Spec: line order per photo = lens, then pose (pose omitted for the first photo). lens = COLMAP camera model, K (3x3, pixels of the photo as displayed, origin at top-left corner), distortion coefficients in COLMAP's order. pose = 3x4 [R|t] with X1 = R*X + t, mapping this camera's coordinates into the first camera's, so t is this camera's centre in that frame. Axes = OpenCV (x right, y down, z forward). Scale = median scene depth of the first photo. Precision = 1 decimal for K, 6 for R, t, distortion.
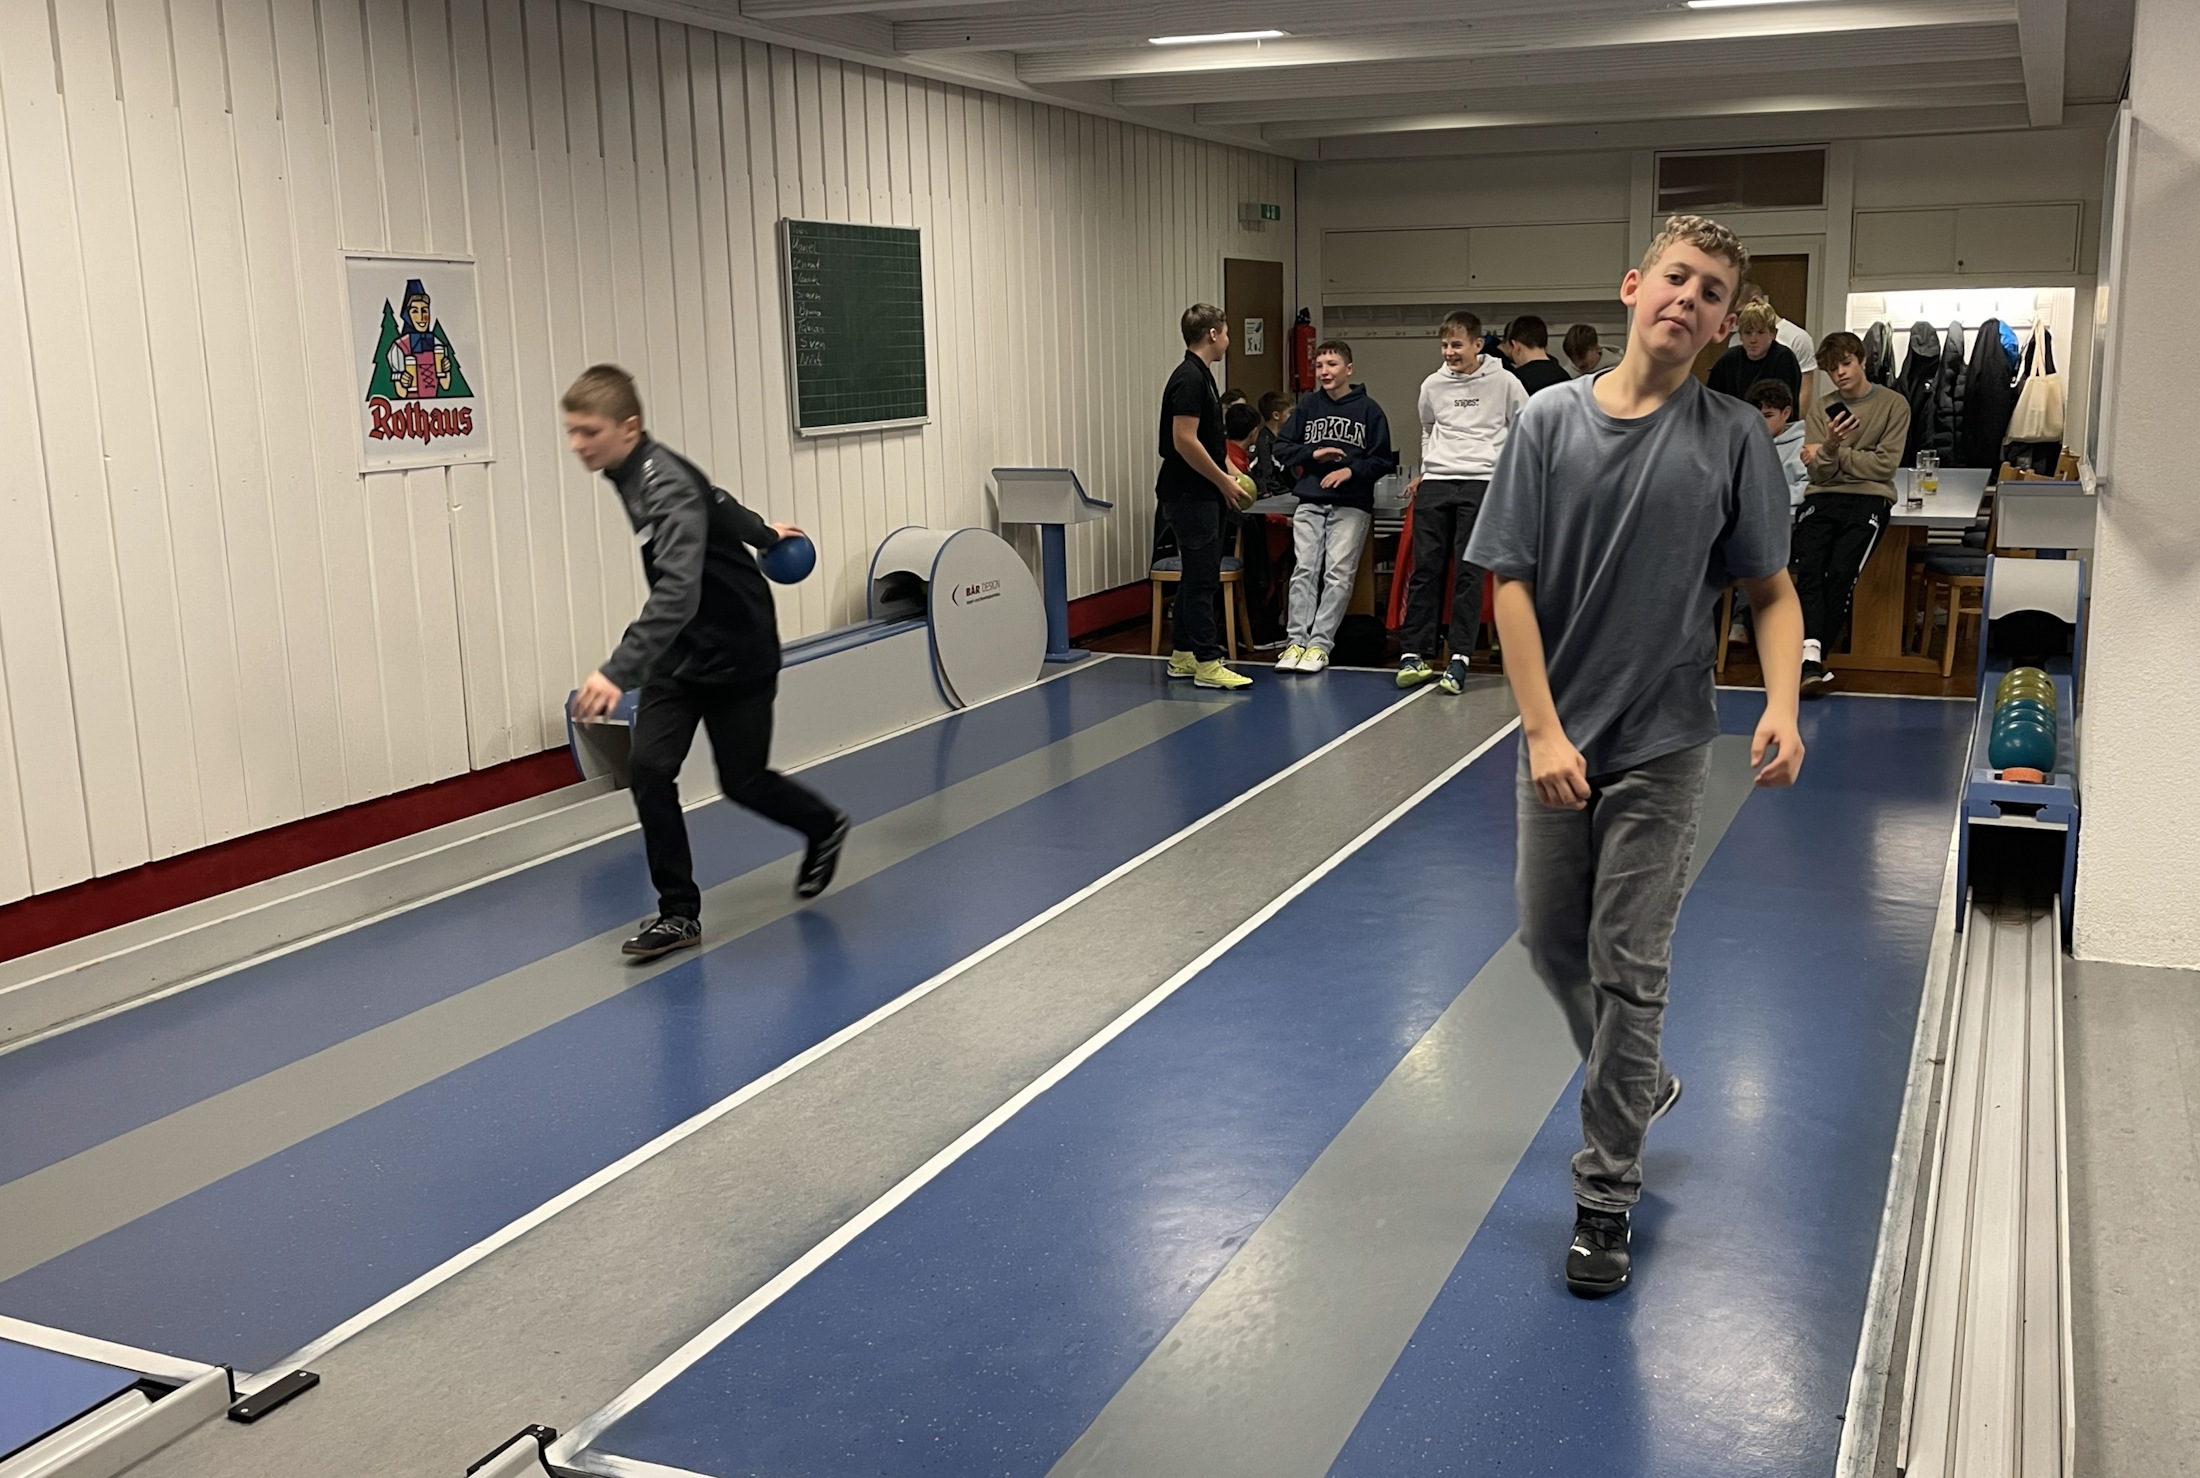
lens RADIAL K [[2052.3, 0, 1200.2], [0, 2052.3, 742.9], [0, 0, 1]] dist [0.025911, 0.007799]
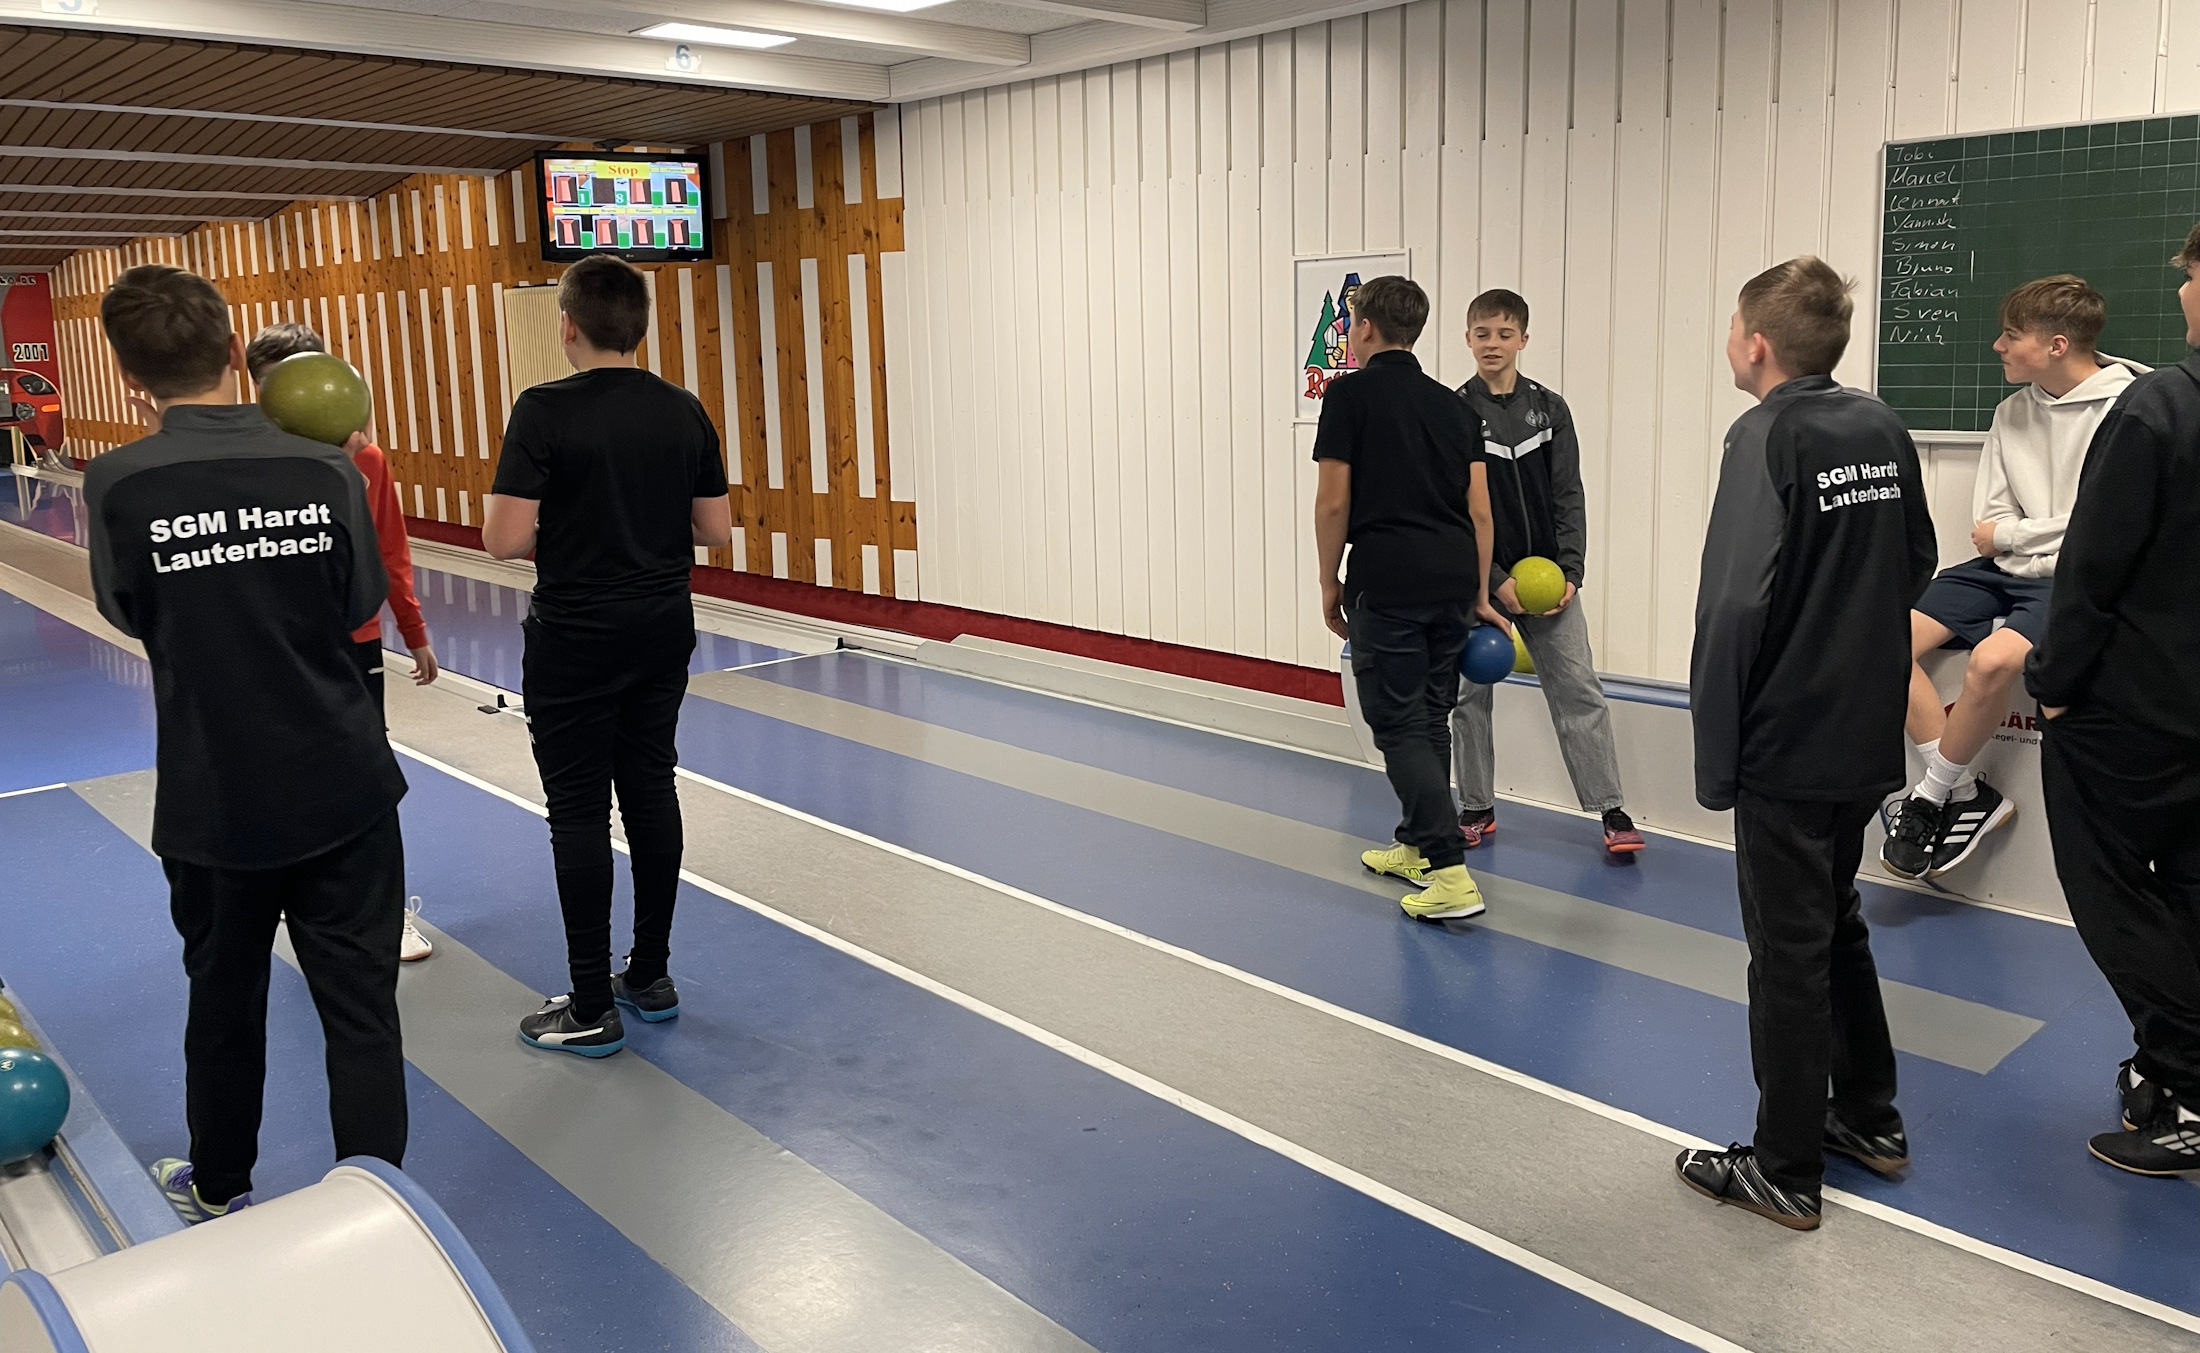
lens RADIAL K [[1706.0, 0, 1096.3], [0, 1706.0, 606.4], [0, 0, 1]] dist [0.048728, -0.051219]
pose [[-0.447082, 0.160536, -0.879969, 0.481848], [-0.147207, 0.957145, 0.249406, -0.205437], [0.882297, 0.241043, -0.404290, 1.022638]]
